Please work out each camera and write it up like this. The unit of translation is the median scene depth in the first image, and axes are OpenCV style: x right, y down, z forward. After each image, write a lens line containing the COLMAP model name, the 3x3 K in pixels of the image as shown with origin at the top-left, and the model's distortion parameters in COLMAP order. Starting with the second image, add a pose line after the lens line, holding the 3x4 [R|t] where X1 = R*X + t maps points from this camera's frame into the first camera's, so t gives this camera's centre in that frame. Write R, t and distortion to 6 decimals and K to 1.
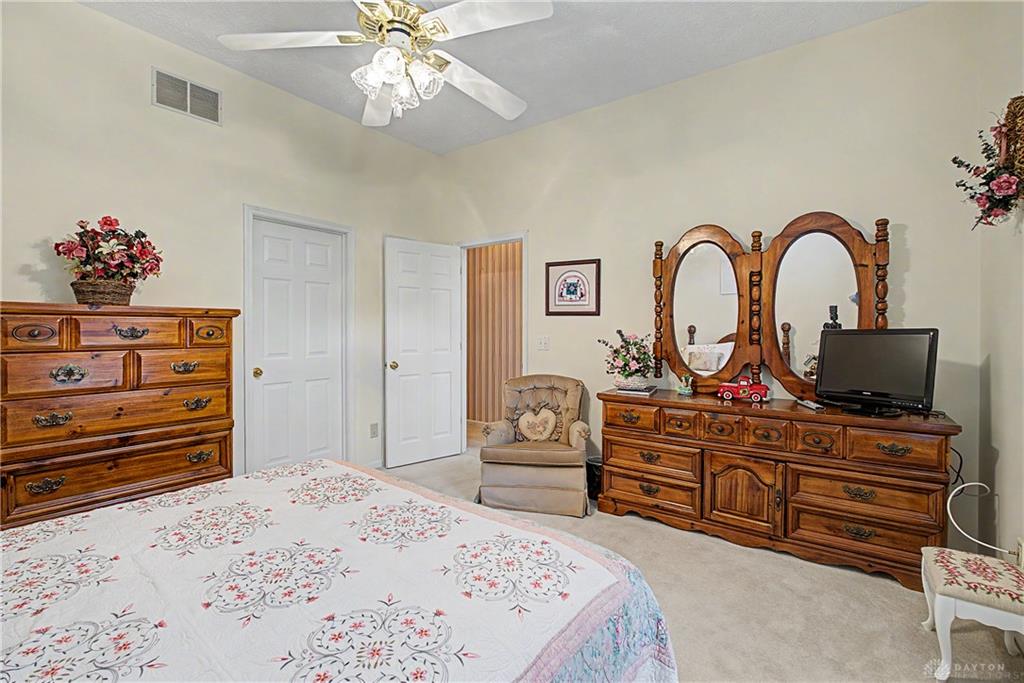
lens RADIAL K [[468.0, 0, 509.5], [0, 468.0, 337.8], [0, 0, 1]] dist [-0.013827, 0.003085]
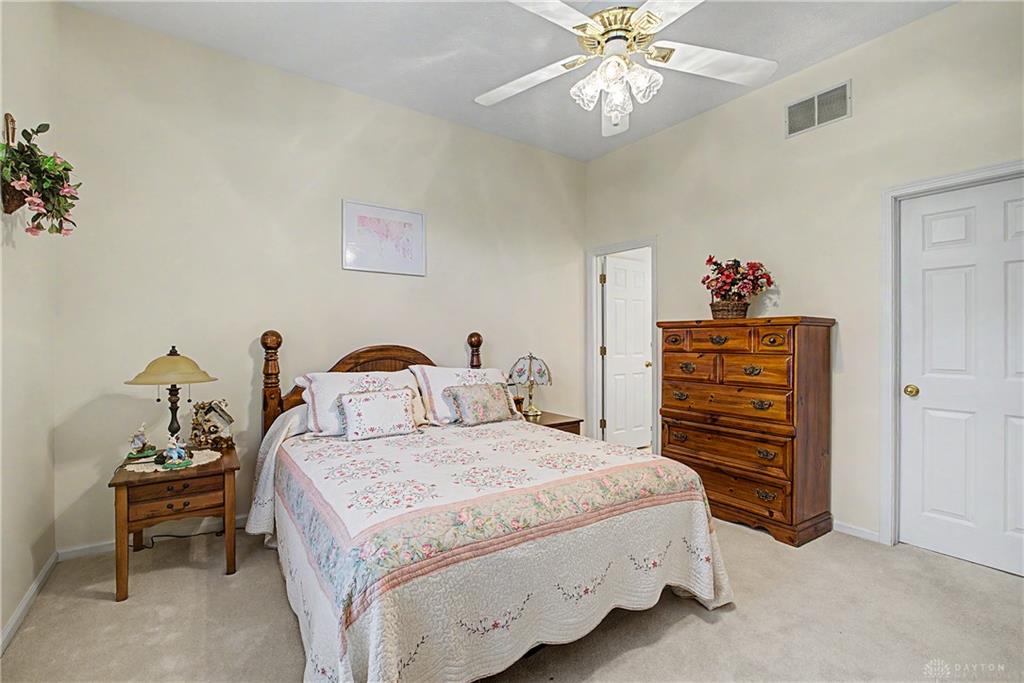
lens RADIAL K [[468.0, 0, 507.4], [0, 468.0, 337.7], [0, 0, 1]] dist [-0.013827, 0.003085]
pose [[-0.321633, -0.001115, -0.946864, 0.575351], [-0.011199, 0.999934, 0.002627, -0.013140], [0.946798, 0.011449, -0.321625, 0.797996]]
